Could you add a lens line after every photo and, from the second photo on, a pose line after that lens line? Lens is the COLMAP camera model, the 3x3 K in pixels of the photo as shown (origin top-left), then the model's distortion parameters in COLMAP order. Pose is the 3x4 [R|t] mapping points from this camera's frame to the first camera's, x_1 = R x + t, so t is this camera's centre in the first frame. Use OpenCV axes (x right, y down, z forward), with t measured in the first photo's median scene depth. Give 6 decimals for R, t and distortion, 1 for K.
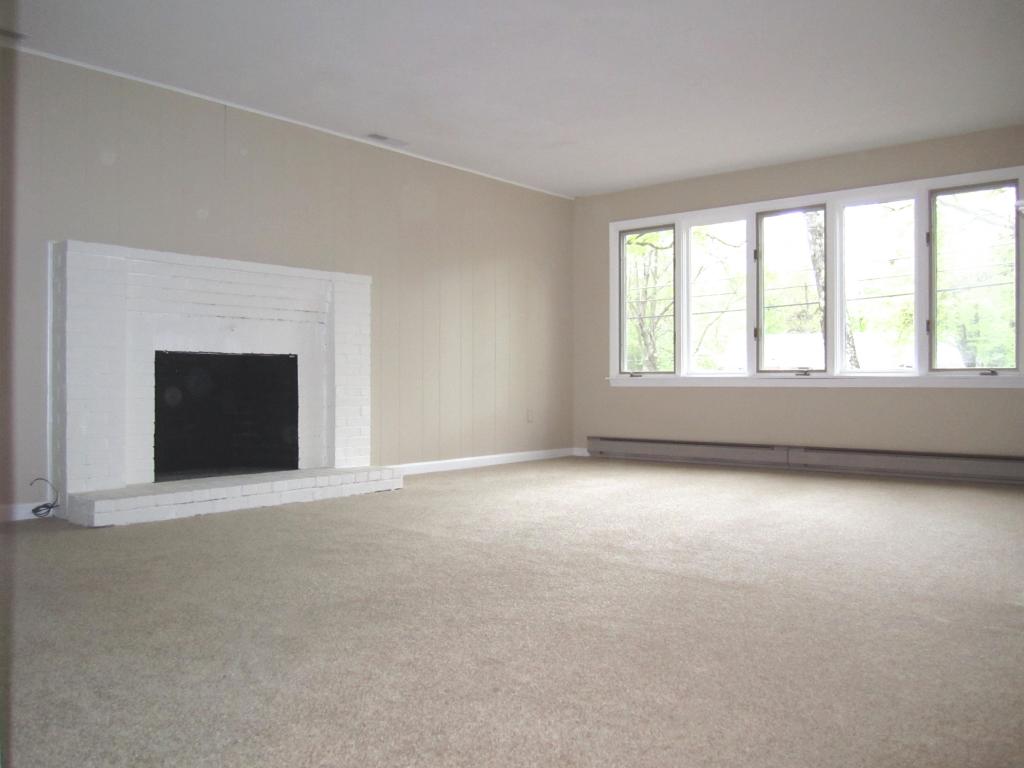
lens RADIAL K [[901.0, 0, 512.0], [0, 901.0, 384.0], [0, 0, 1]] dist [-0.009988, 0.001220]
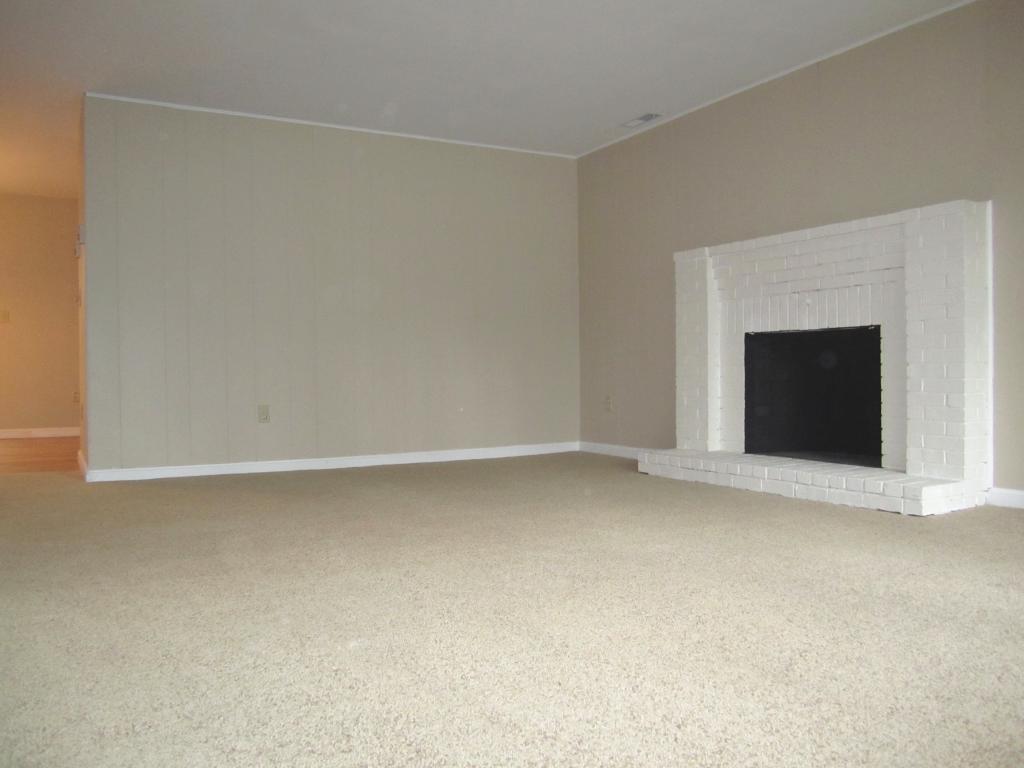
lens RADIAL K [[901.0, 0, 512.0], [0, 901.0, 384.0], [0, 0, 1]] dist [-0.009988, 0.001220]
pose [[-0.380298, 0.010568, -0.924804, 0.382871], [-0.000685, 0.999931, 0.011708, 0.006678], [0.924864, 0.005087, -0.380265, 0.610603]]
